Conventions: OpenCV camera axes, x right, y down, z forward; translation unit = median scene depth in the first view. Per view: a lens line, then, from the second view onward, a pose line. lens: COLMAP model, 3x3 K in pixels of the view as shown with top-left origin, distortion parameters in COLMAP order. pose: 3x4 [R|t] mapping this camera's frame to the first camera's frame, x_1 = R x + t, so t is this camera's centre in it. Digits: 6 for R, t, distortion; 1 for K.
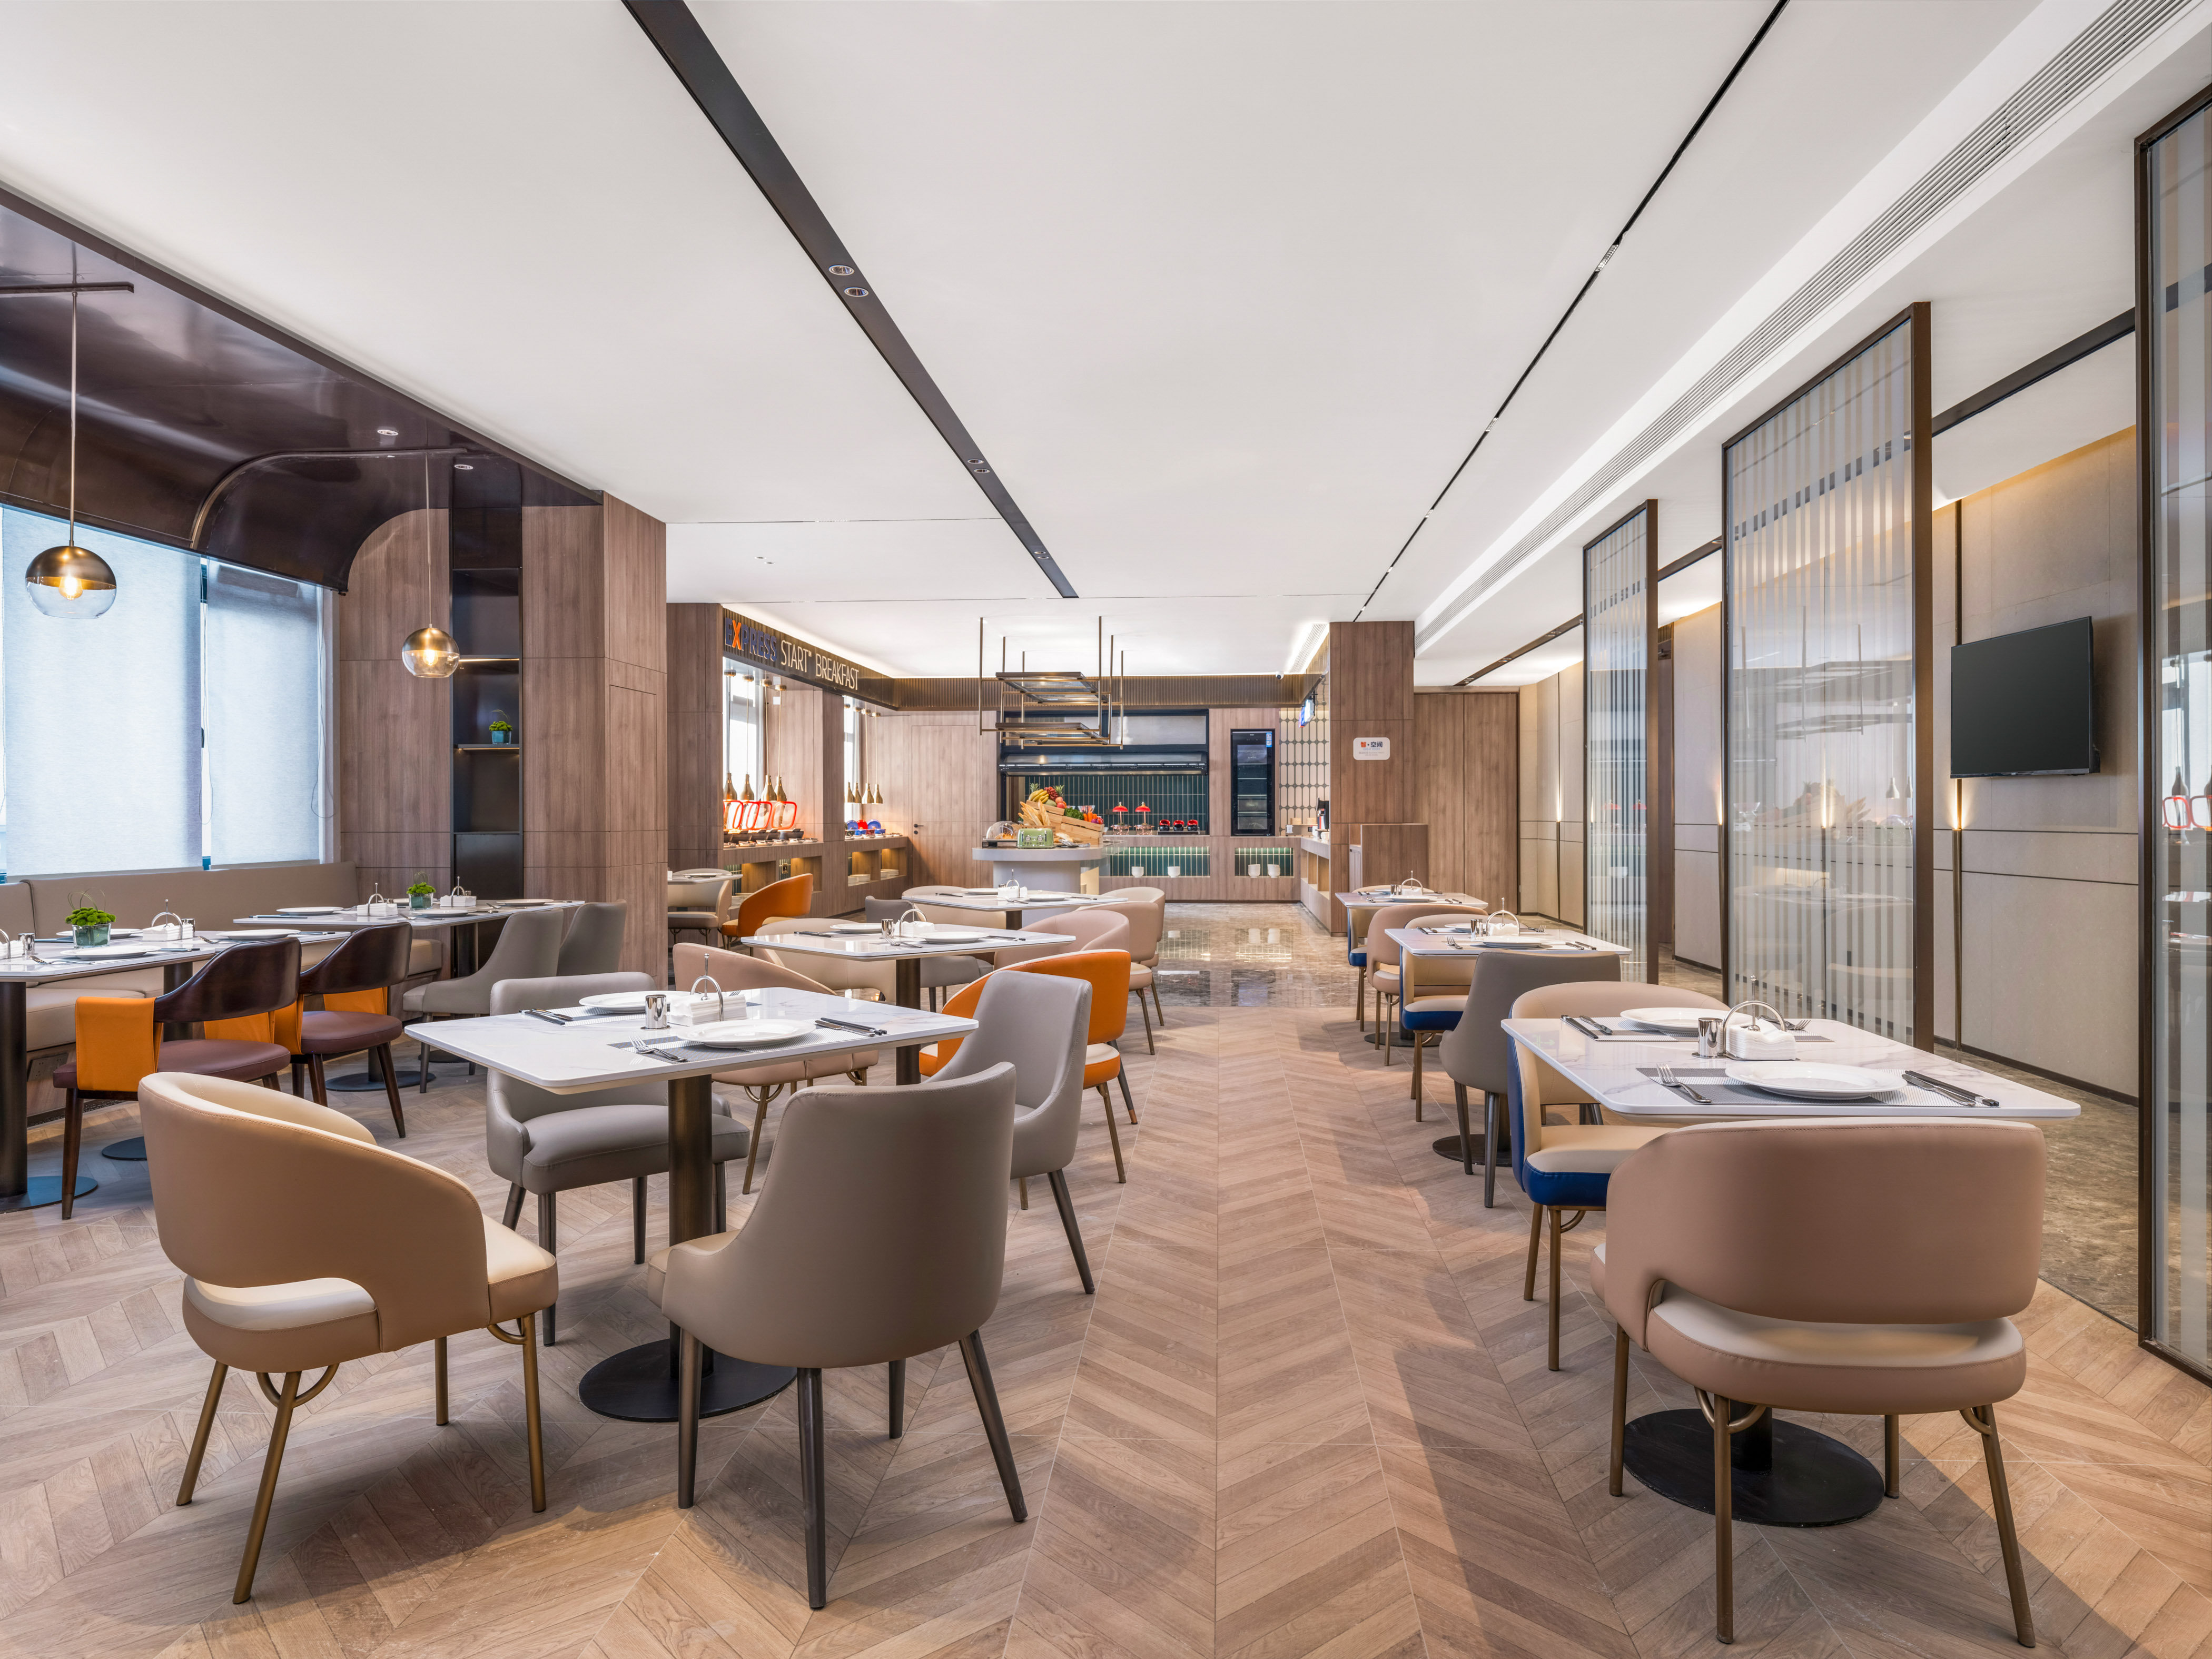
lens RADIAL K [[1405.8, 0, 1124.6], [0, 1405.8, 820.5], [0, 0, 1]] dist [-0.007349, -0.003521]
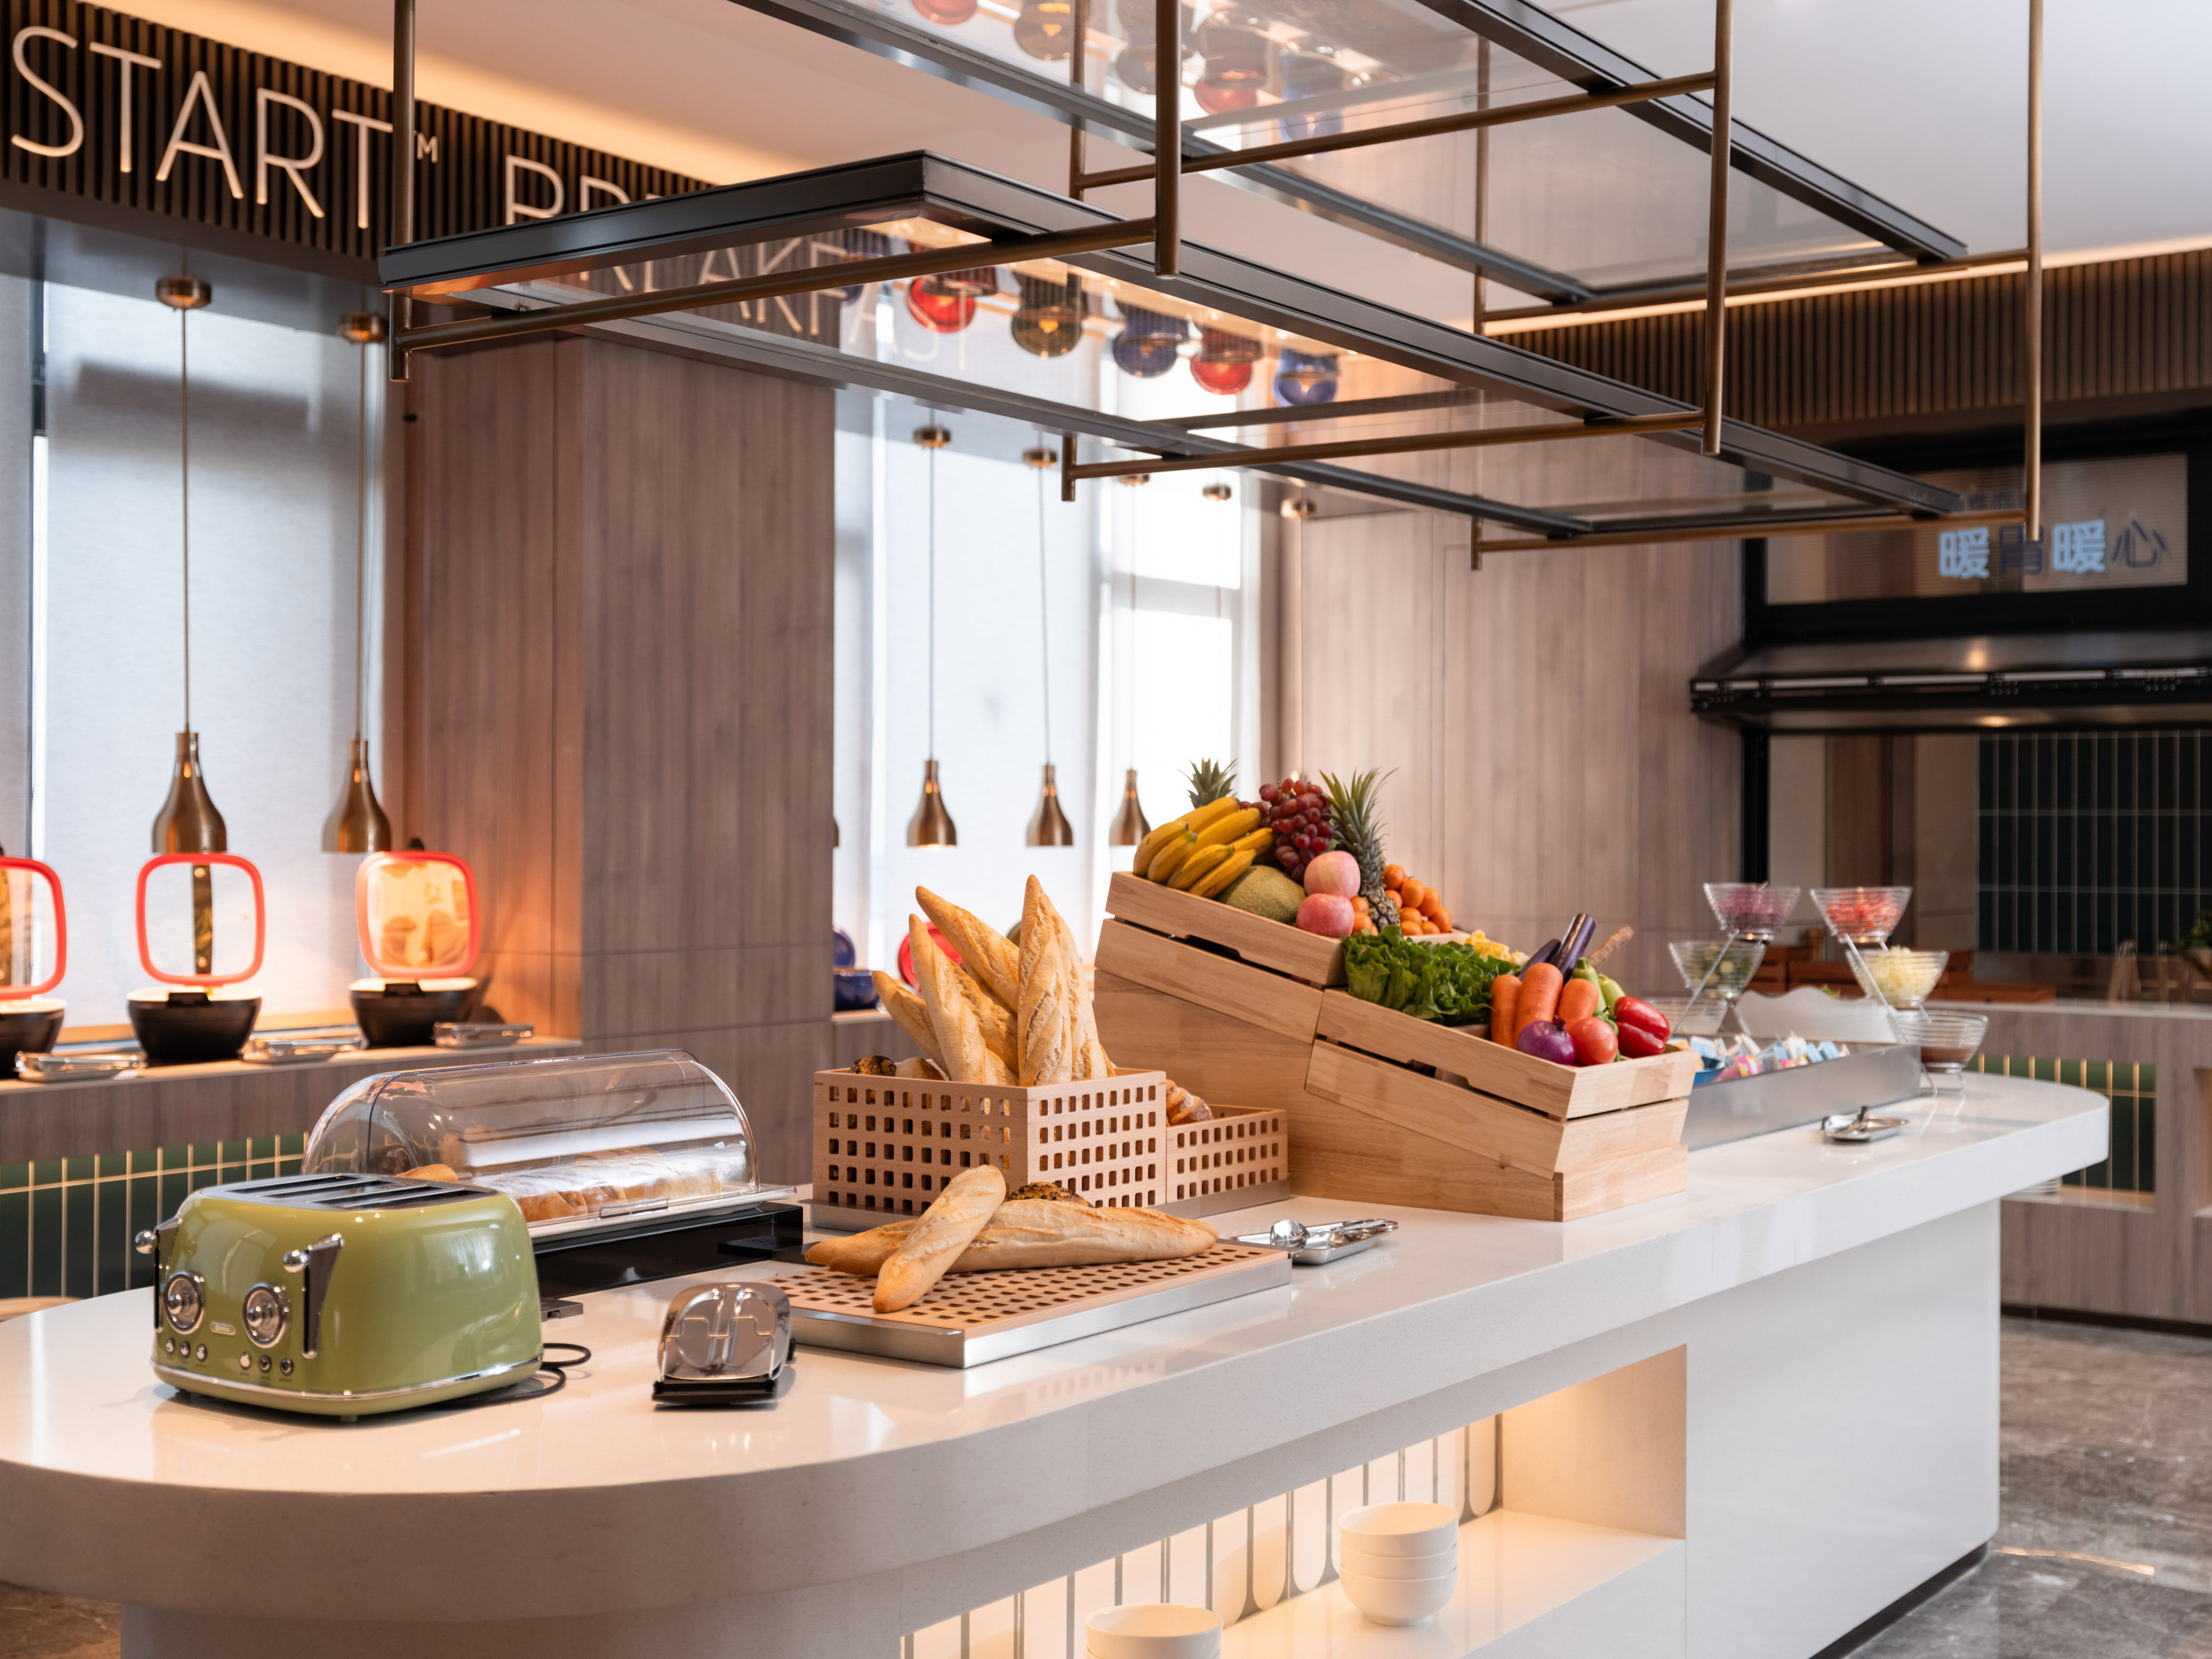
lens RADIAL K [[2629.3, 0, 1112.0], [0, 2629.3, 824.6], [0, 0, 1]] dist [0.030160, 0.000000]
pose [[0.850309, 0.005458, -0.526255, 0.067516], [-0.008710, 0.999955, -0.003703, -0.016911], [0.526211, 0.007733, 0.850319, 0.698146]]
